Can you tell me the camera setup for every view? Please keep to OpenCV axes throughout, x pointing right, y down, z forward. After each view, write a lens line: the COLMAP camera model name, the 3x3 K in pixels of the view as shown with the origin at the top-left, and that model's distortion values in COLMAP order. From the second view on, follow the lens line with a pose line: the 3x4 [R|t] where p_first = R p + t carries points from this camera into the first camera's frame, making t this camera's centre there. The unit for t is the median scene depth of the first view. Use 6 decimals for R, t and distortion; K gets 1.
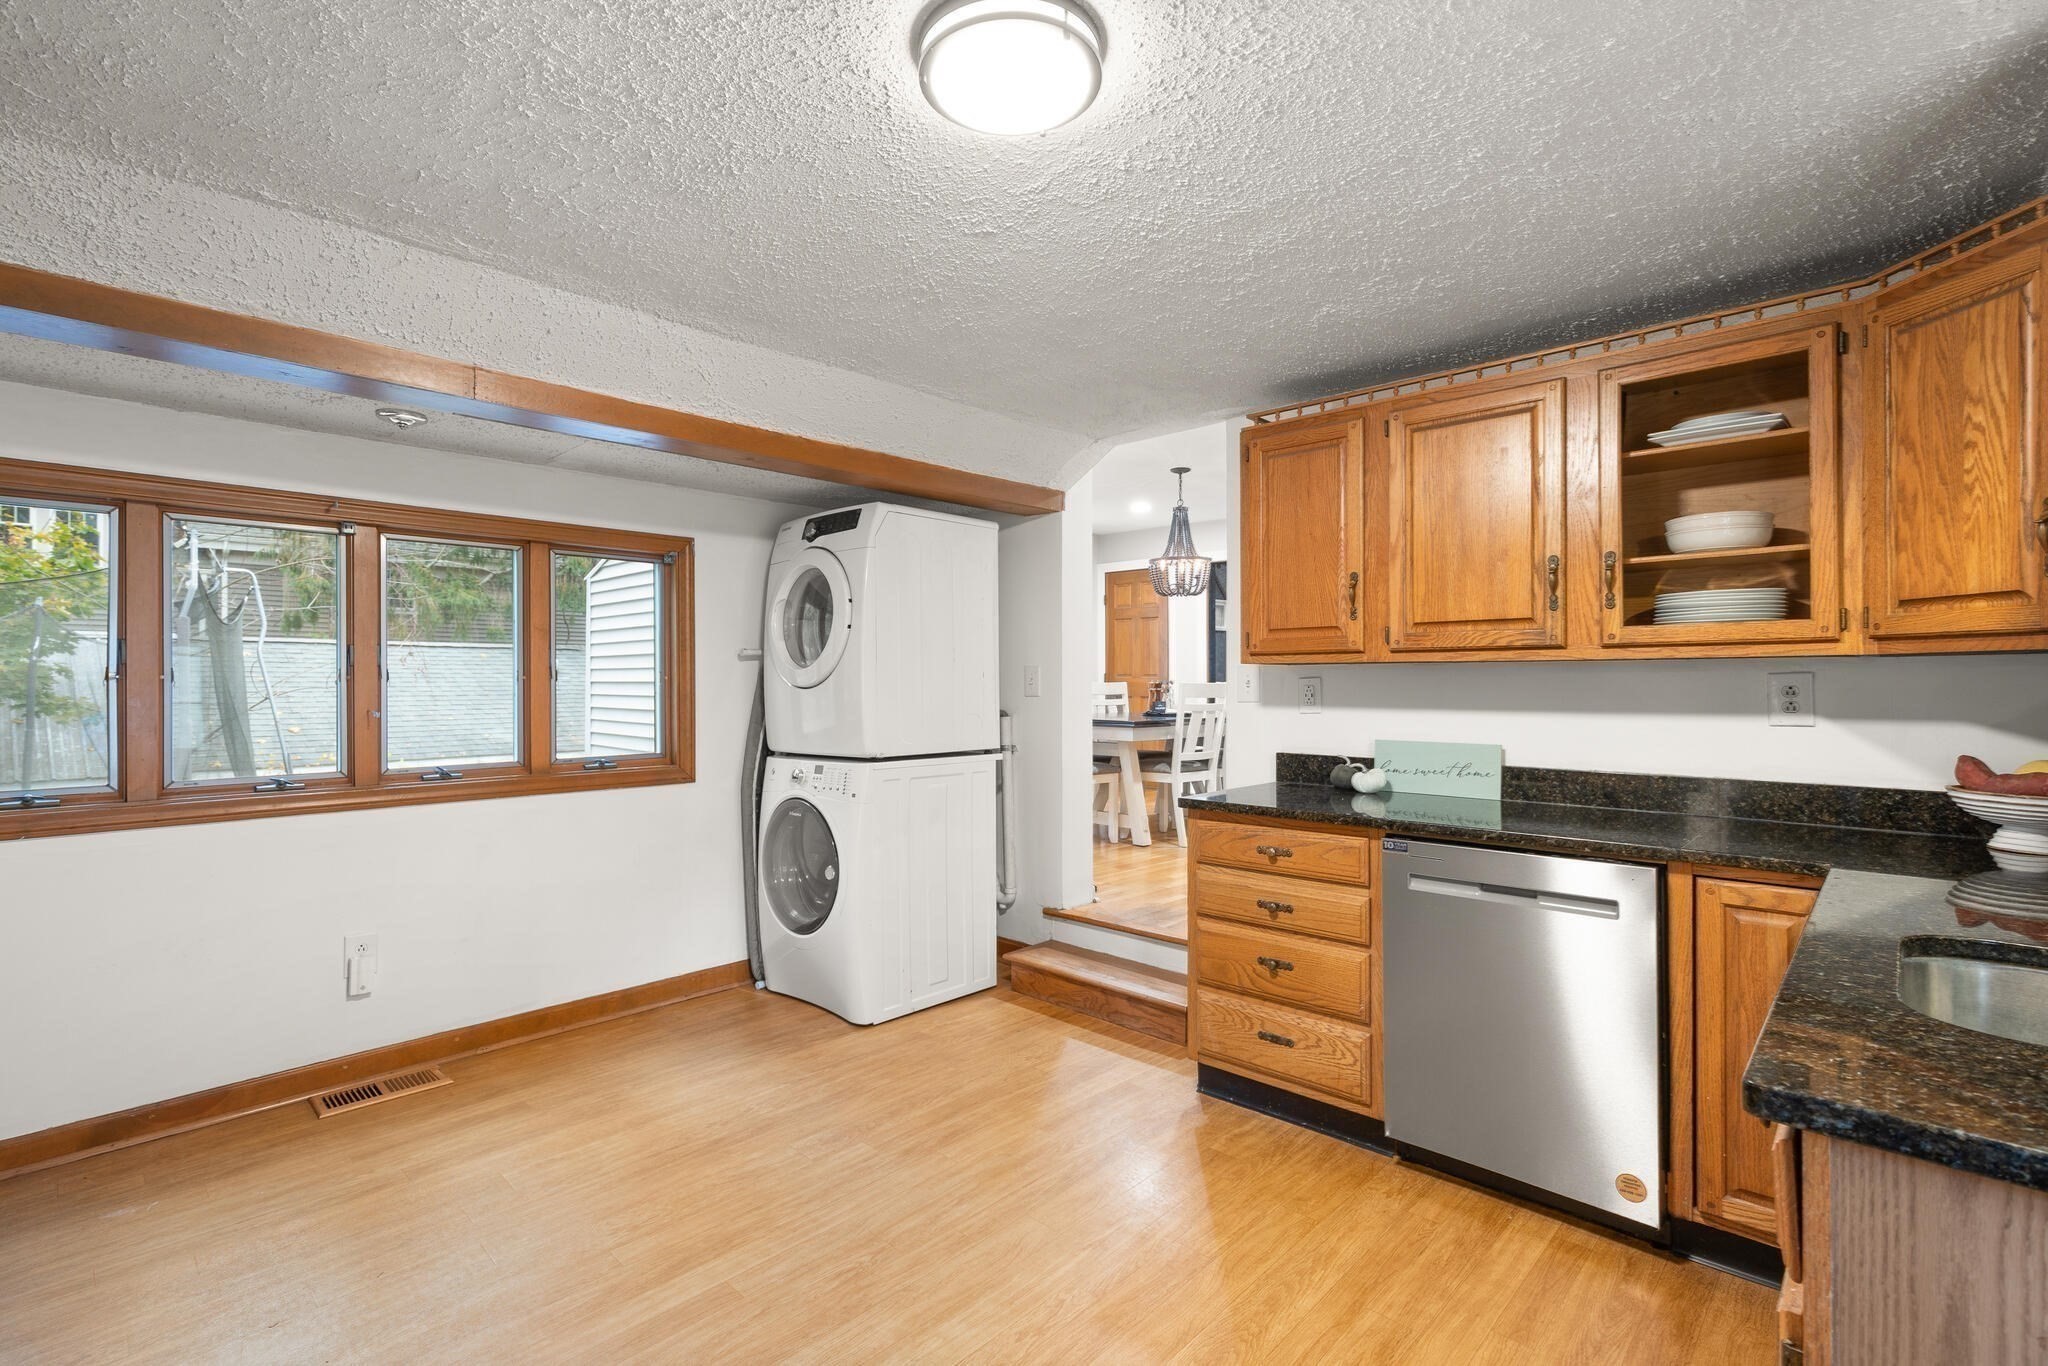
lens RADIAL K [[934.0, 0, 1033.9], [0, 934.0, 678.7], [0, 0, 1]] dist [0.002853, -0.000046]
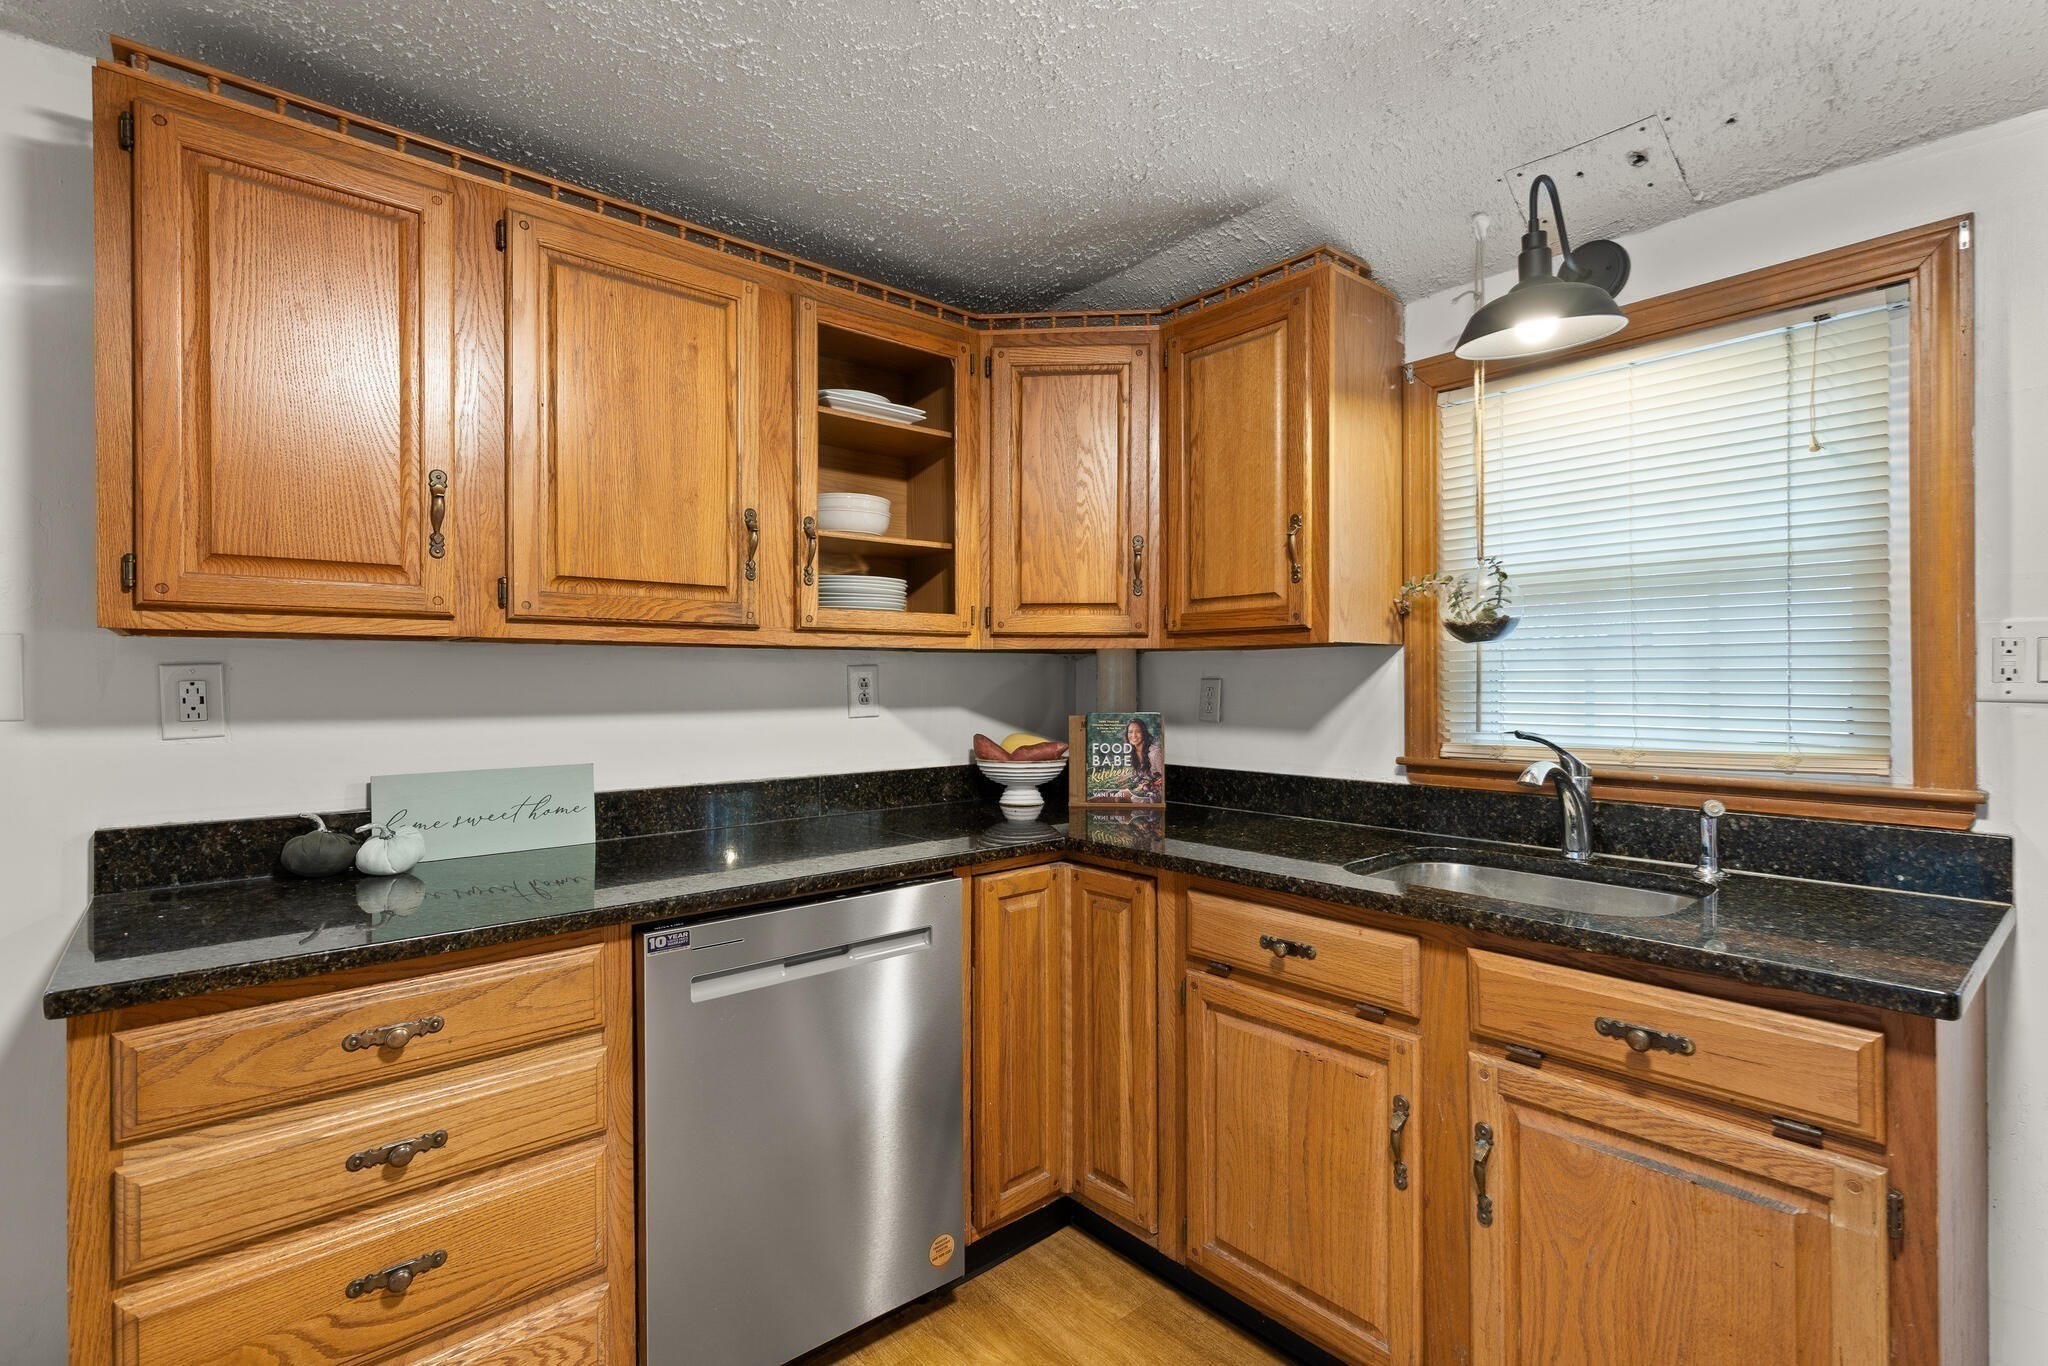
lens RADIAL K [[940.9, 0, 1025.9], [0, 940.9, 681.0], [0, 0, 1]] dist [0.004517, -0.000312]
pose [[0.104037, -0.001027, 0.994573, -0.175391], [0.000046, 0.999999, 0.001028, 0.008719], [-0.994573, -0.000061, 0.104037, 0.631458]]
